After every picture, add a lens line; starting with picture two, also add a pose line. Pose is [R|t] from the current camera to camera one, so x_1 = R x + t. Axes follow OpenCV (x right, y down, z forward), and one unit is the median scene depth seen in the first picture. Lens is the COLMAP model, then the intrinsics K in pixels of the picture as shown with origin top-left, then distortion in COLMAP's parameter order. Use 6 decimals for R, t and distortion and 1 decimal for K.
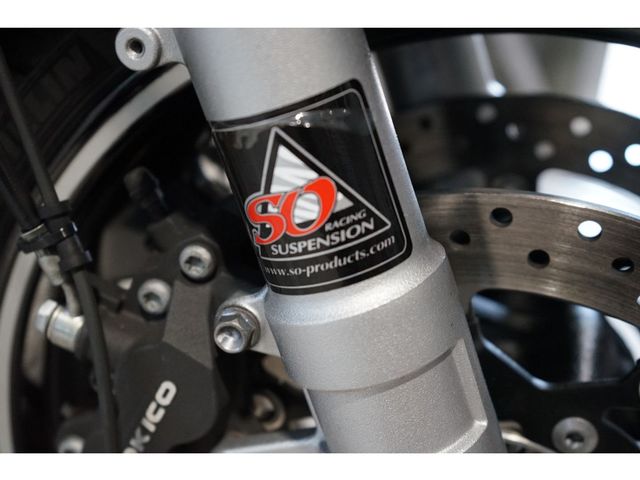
lens RADIAL K [[926.9, 0, 320.0], [0, 926.9, 240.0], [0, 0, 1]] dist [0.062333, 0.062403]
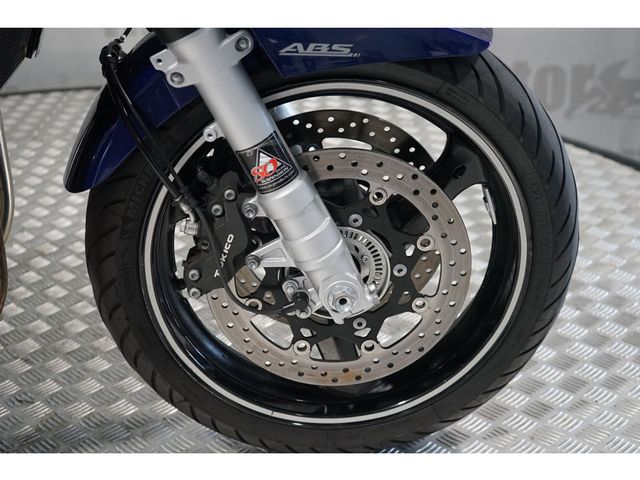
lens RADIAL K [[968.0, 0, 320.0], [0, 968.0, 240.0], [0, 0, 1]] dist [-0.023638, -0.069763]
pose [[0.940451, -0.257659, 0.221728, -0.722054], [0.250009, 0.966230, 0.062403, 0.050562], [-0.230319, -0.003253, 0.973110, -2.664715]]
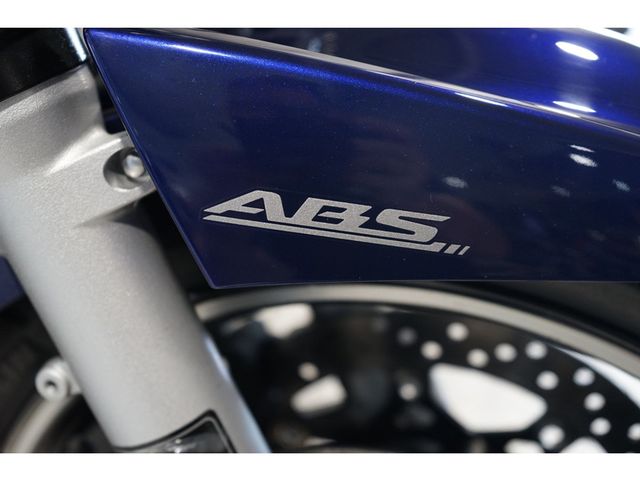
lens RADIAL K [[926.9, 0, 320.0], [0, 926.9, 240.0], [0, 0, 1]] dist [0.062333, 0.062403]
pose [[0.994694, -0.091736, -0.046567, 0.264223], [0.090733, 0.995605, -0.023218, -0.352381], [0.048492, 0.018870, 0.998645, -0.306731]]
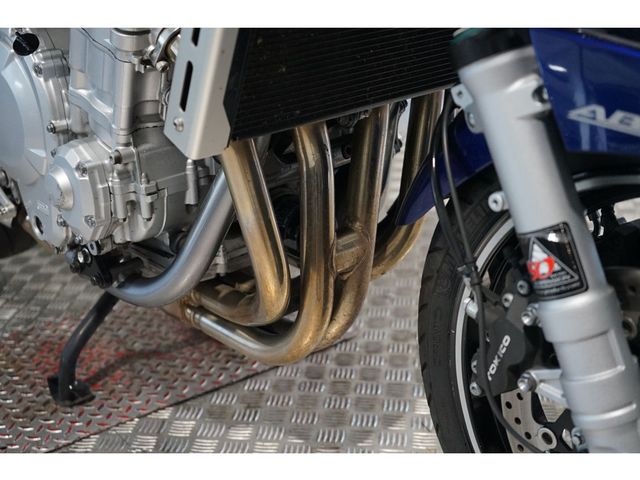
lens RADIAL K [[926.9, 0, 320.0], [0, 926.9, 240.0], [0, 0, 1]] dist [0.062333, 0.062403]
pose [[0.821763, 0.078074, -0.564456, 0.916118], [-0.104568, 0.994409, -0.014691, -0.008101], [0.560153, 0.071097, 0.825333, -1.495461]]
